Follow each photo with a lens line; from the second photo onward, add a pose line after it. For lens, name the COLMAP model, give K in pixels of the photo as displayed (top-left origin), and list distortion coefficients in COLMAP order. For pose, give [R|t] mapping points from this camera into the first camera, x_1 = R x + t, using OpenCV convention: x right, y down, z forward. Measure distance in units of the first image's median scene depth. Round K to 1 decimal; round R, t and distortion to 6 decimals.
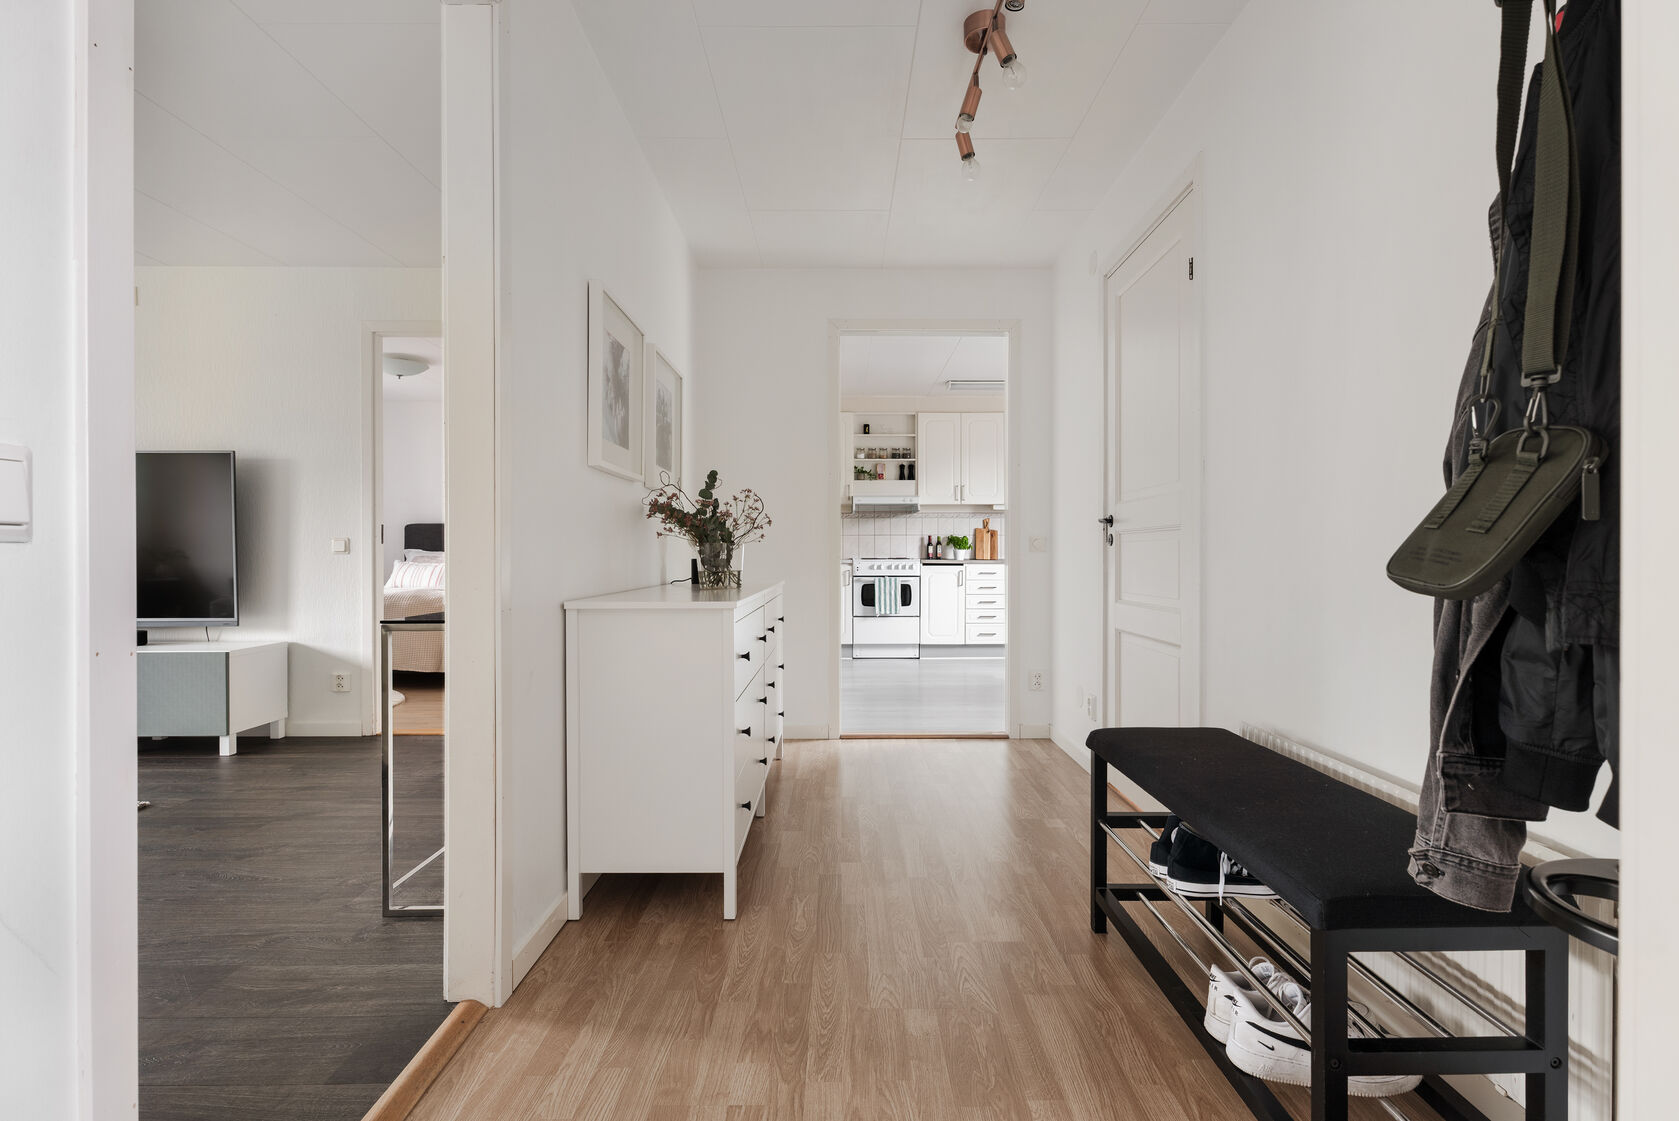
lens RADIAL K [[820.5, 0, 846.7], [0, 820.5, 562.8], [0, 0, 1]] dist [0.000698, 0.000021]
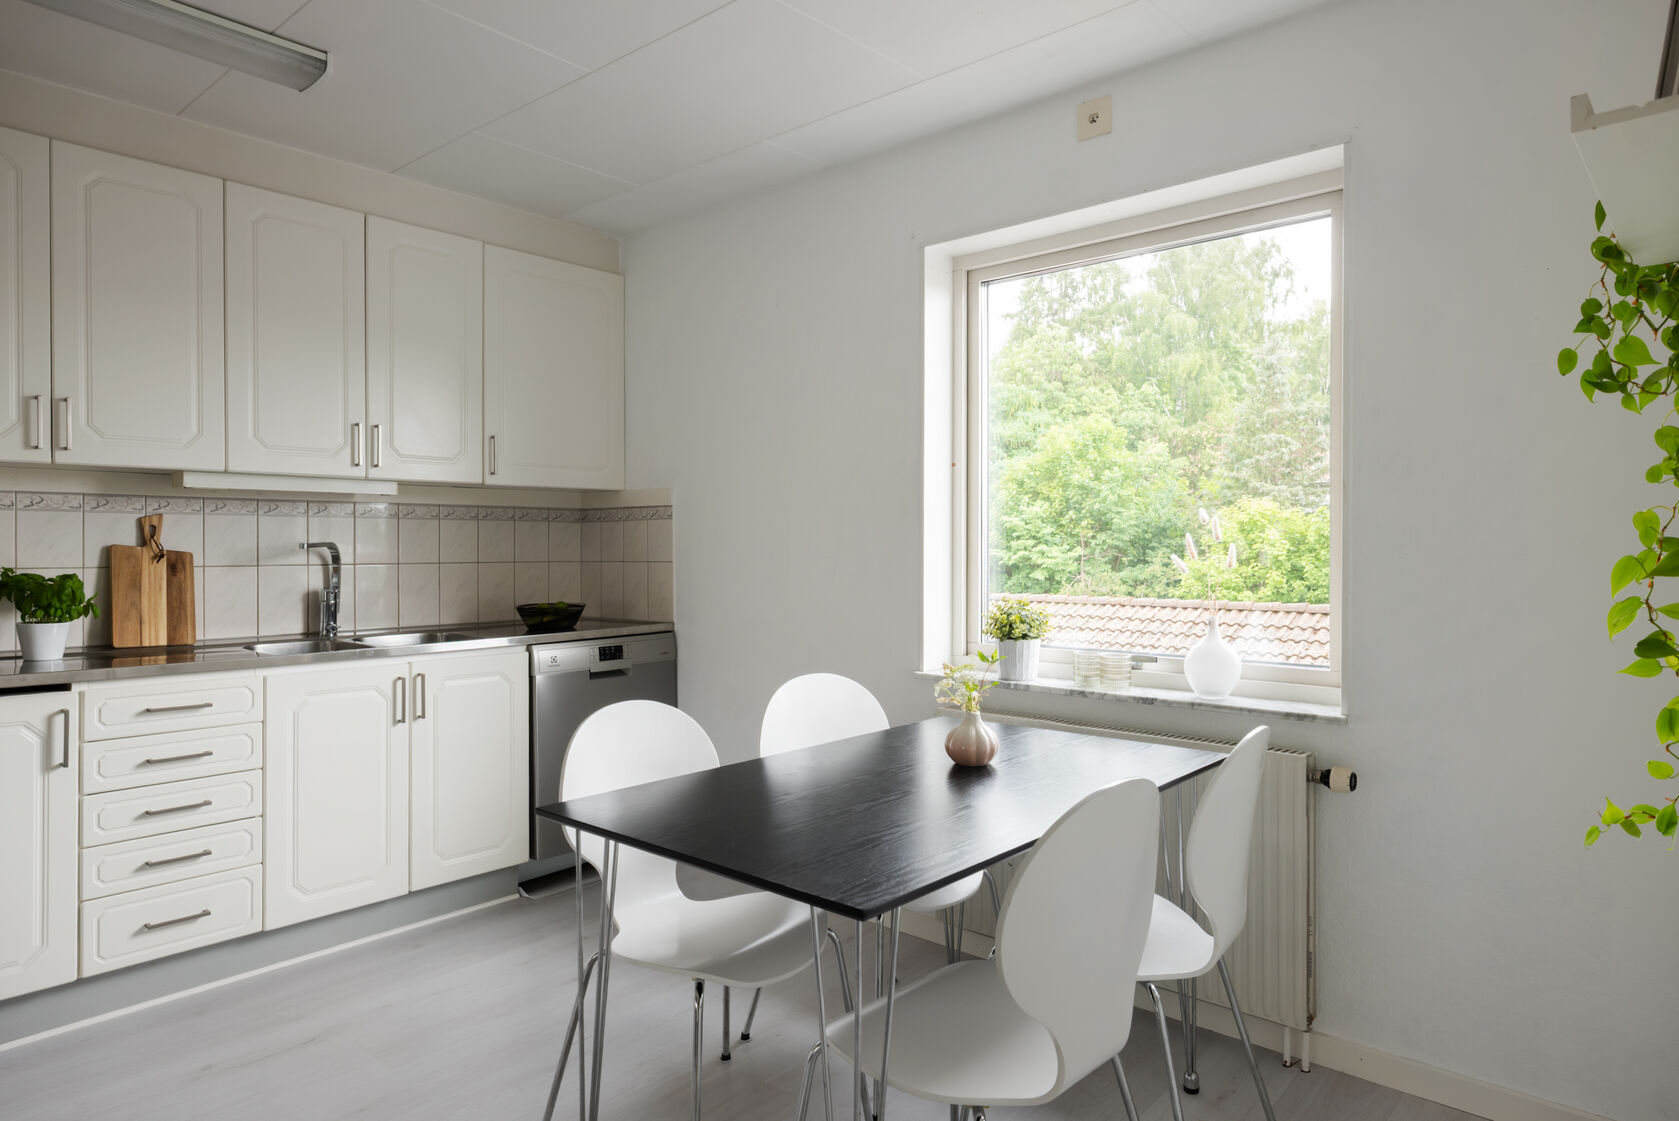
lens RADIAL K [[992.0, 0, 845.6], [0, 992.0, 552.6], [0, 0, 1]] dist [-0.008352, 0.007892]
pose [[0.659727, -0.003465, 0.751497, 0.063090], [0.003788, 0.999992, 0.001285, -0.039976], [-0.751495, 0.001999, 0.659735, 0.568746]]
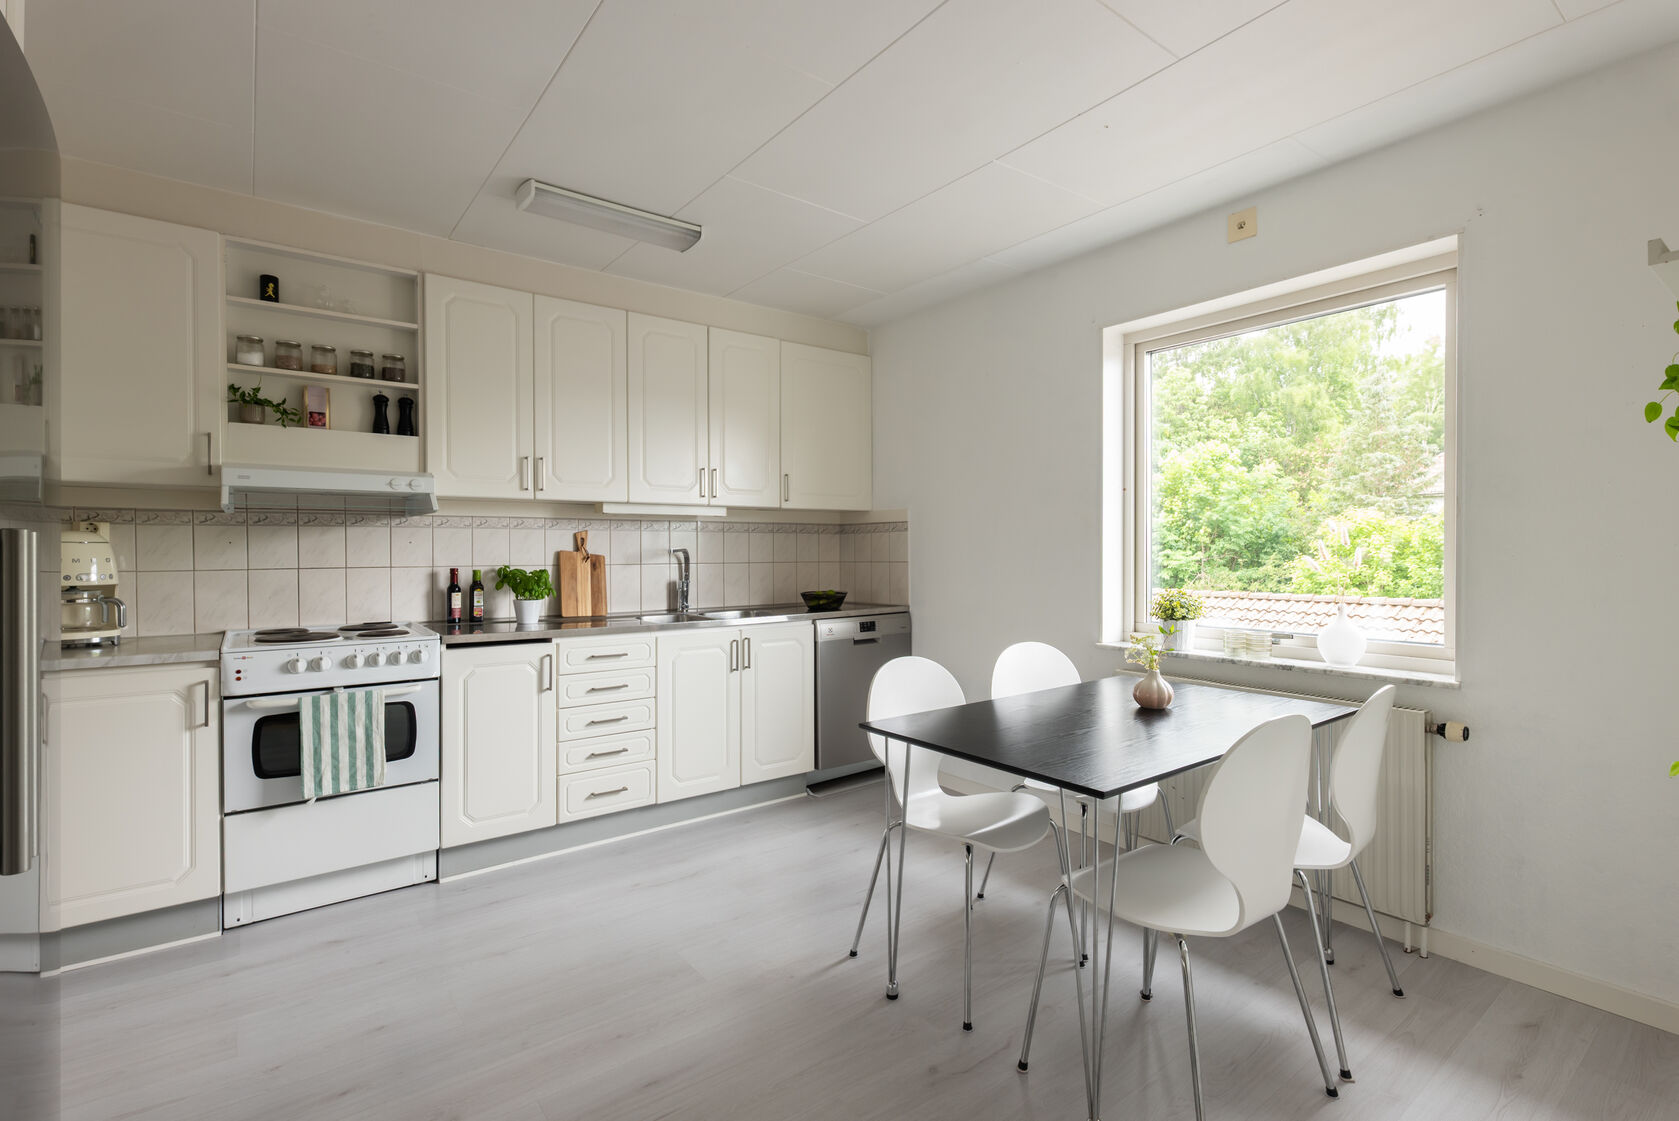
lens RADIAL K [[774.2, 0, 850.3], [0, 774.2, 556.9], [0, 0, 1]] dist [0.002147, -0.002103]
pose [[0.789367, -0.005145, 0.613899, 0.015843], [0.005068, 0.999985, 0.001864, -0.039843], [-0.613900, 0.001640, 0.789382, 0.560391]]
